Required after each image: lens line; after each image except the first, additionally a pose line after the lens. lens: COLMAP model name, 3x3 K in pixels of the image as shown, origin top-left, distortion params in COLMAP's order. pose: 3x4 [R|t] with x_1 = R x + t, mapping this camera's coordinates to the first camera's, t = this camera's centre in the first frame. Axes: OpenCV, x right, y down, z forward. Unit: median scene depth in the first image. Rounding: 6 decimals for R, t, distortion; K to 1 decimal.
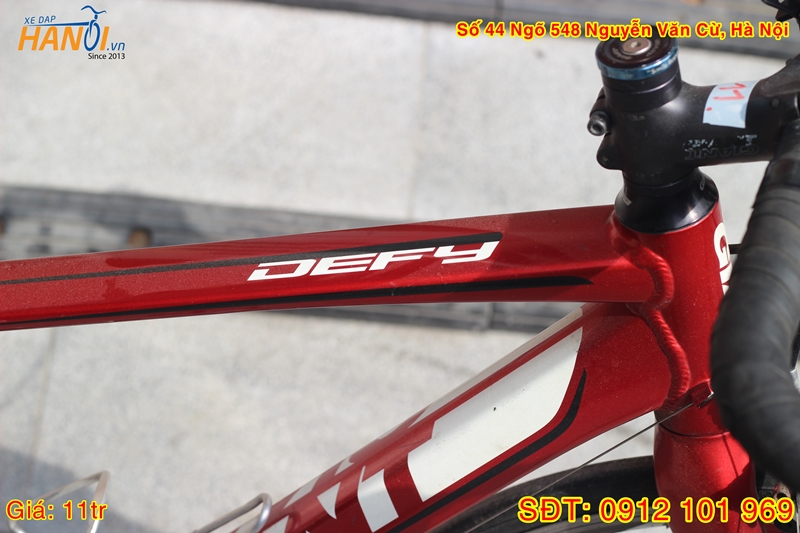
lens RADIAL K [[2031.7, 0, 400.0], [0, 2031.7, 266.5], [0, 0, 1]] dist [-0.073673, -0.665623]
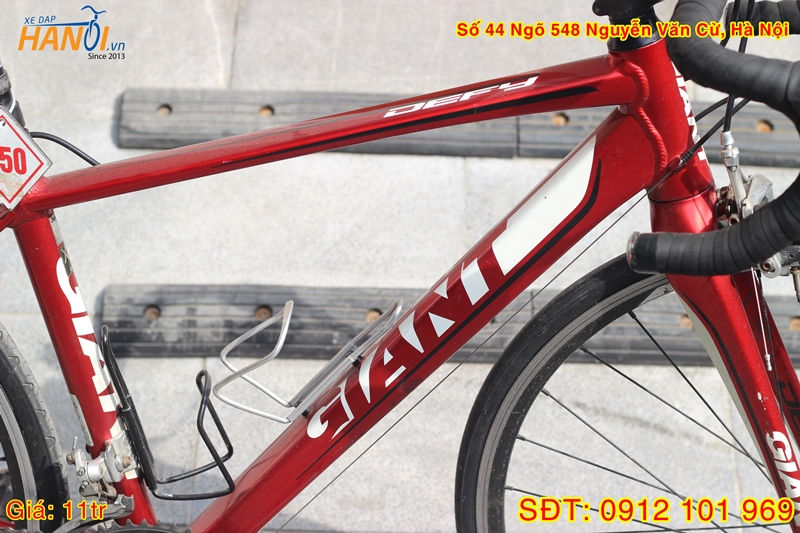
lens RADIAL K [[2031.7, 0, 400.0], [0, 2031.7, 266.5], [0, 0, 1]] dist [-0.073673, -0.665623]
pose [[0.996695, -0.081087, 0.004959, -0.044967], [0.080005, 0.969137, -0.233181, 0.278905], [0.014102, 0.232807, 0.972421, -0.296156]]
